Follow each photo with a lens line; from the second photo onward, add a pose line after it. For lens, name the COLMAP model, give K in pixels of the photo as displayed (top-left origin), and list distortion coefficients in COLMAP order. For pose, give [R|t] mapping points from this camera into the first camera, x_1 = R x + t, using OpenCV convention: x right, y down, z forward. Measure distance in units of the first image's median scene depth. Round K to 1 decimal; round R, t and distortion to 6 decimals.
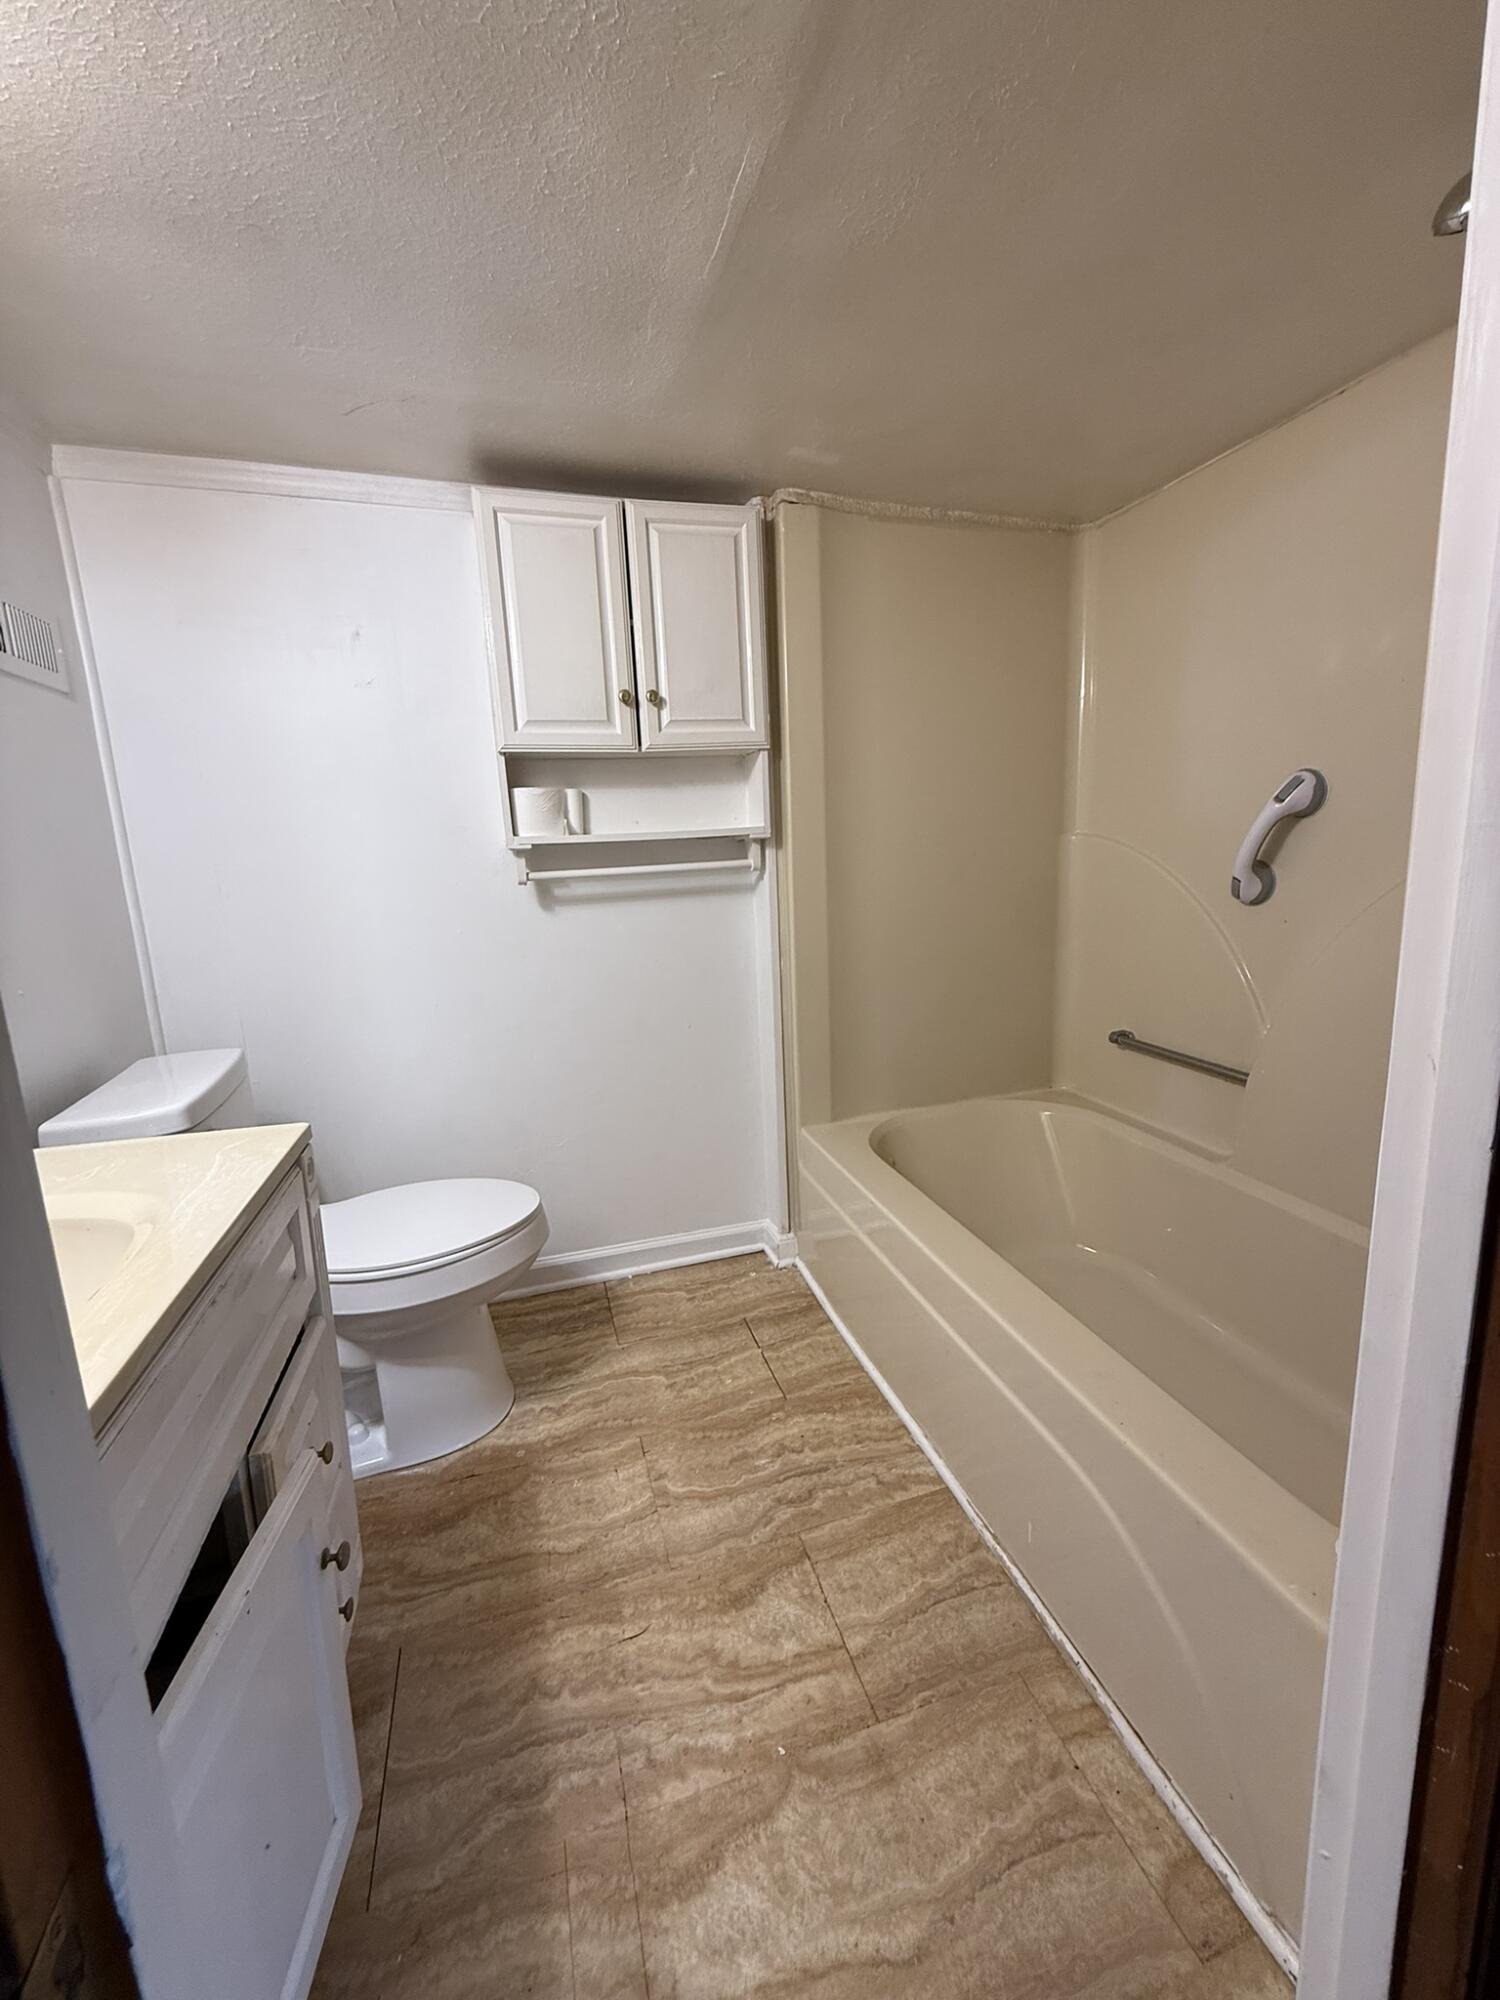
lens RADIAL K [[800.5, 0, 749.2], [0, 800.5, 993.7], [0, 0, 1]] dist [-0.000853, 0.000731]
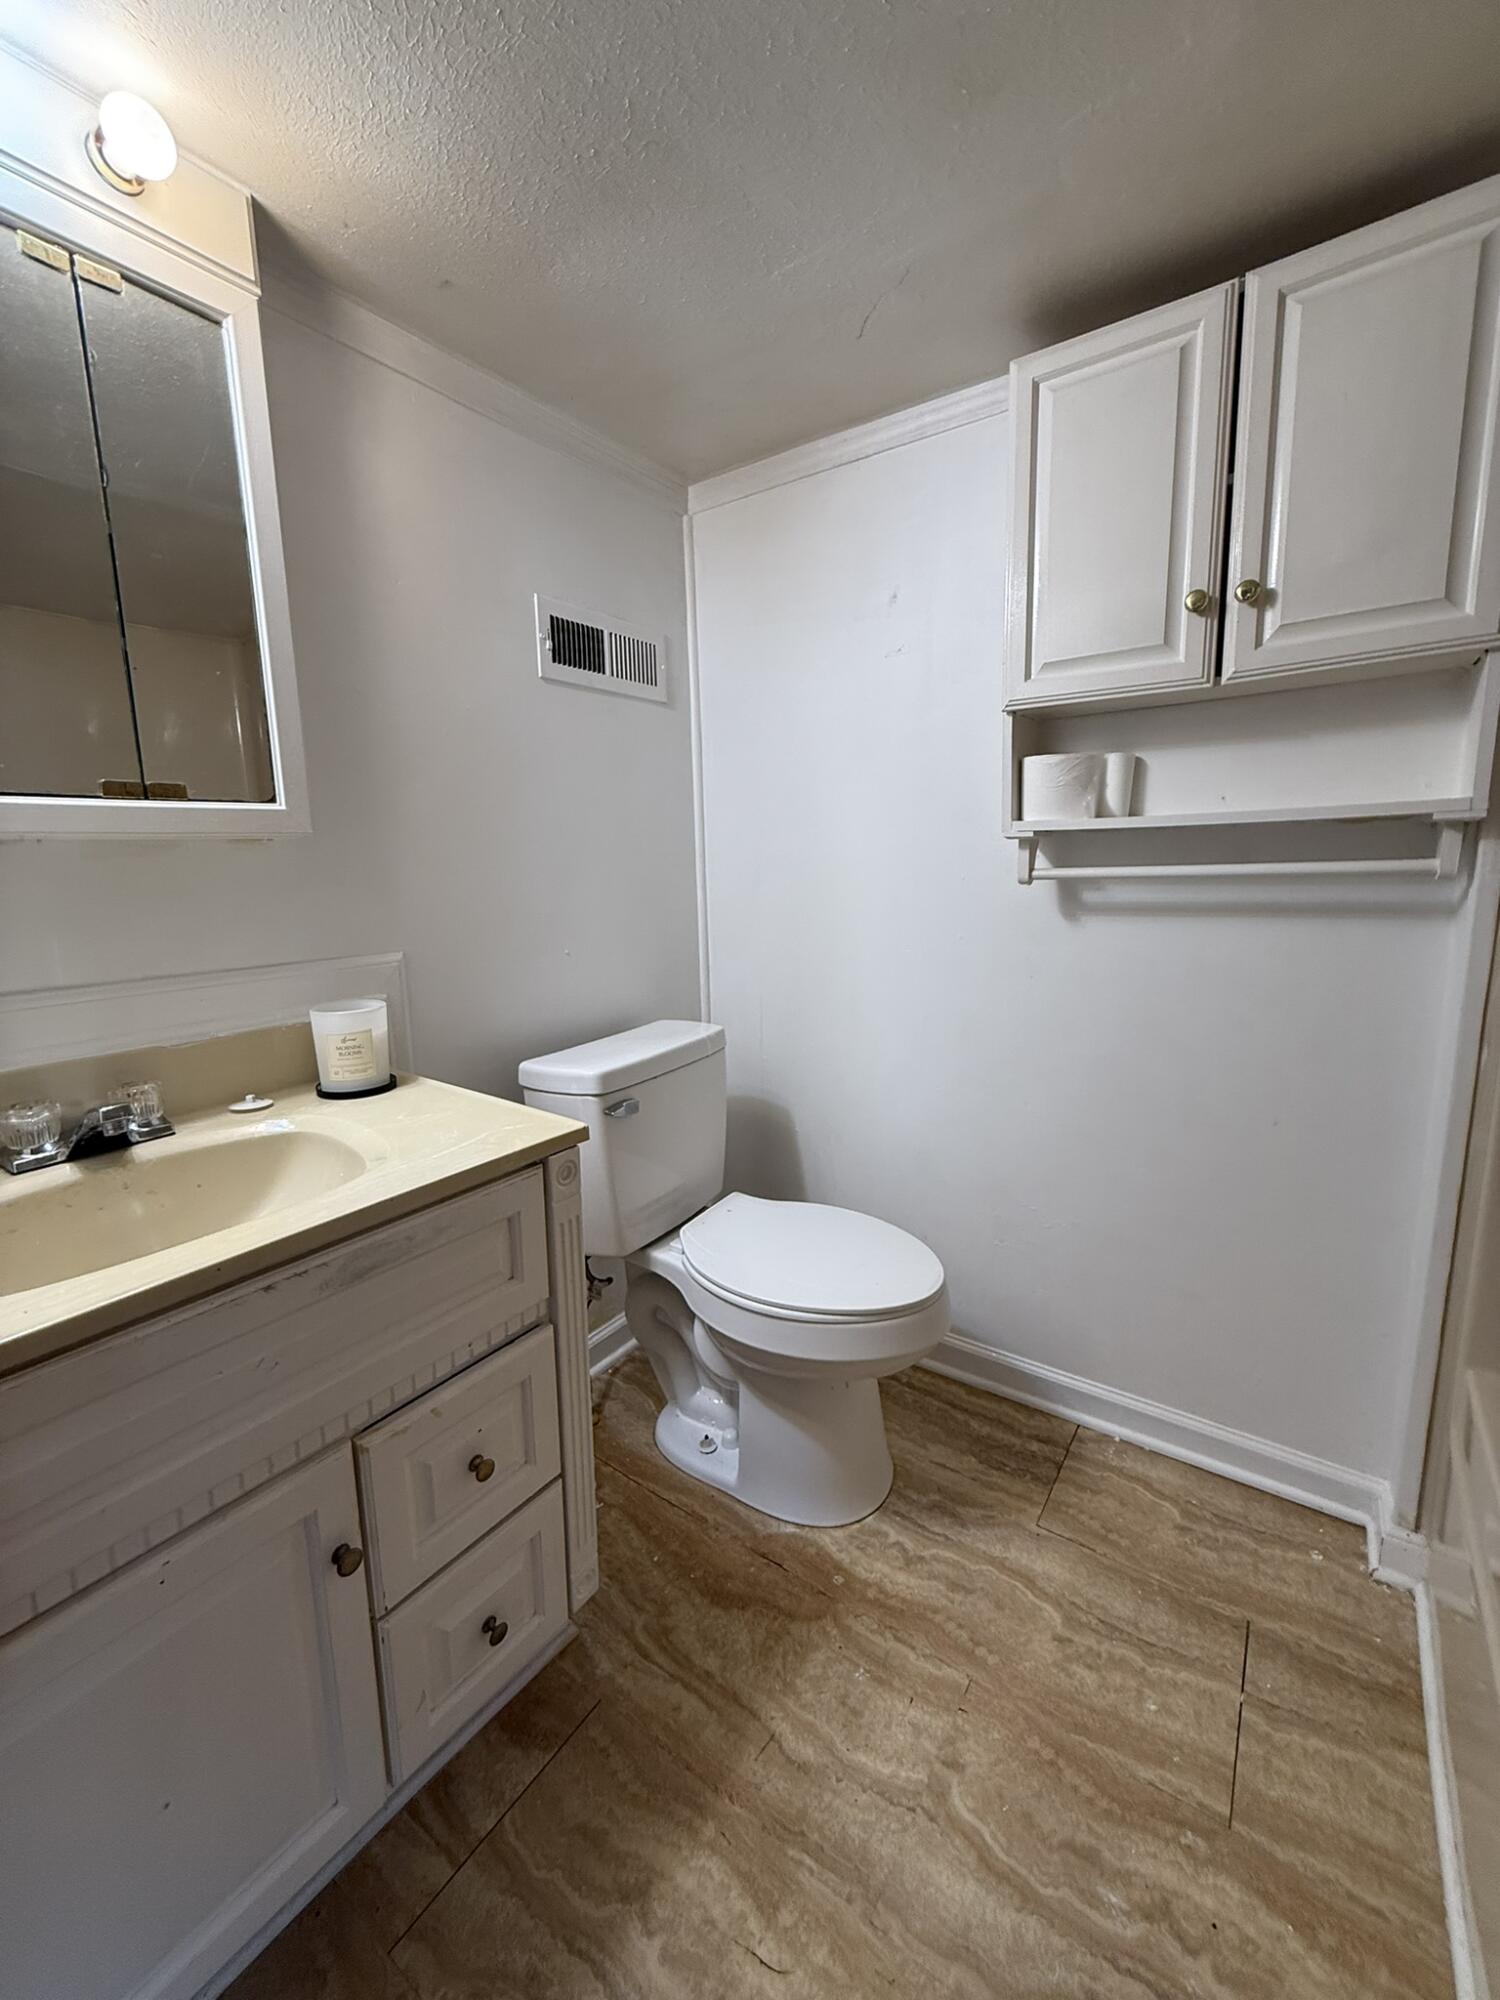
lens RADIAL K [[800.5, 0, 749.7], [0, 800.5, 992.8], [0, 0, 1]] dist [-0.000853, 0.000731]
pose [[0.611038, 0.155918, -0.776094, 0.177497], [-0.144212, 0.985930, 0.084532, -0.064022], [0.778354, 0.060270, 0.624926, 0.341404]]
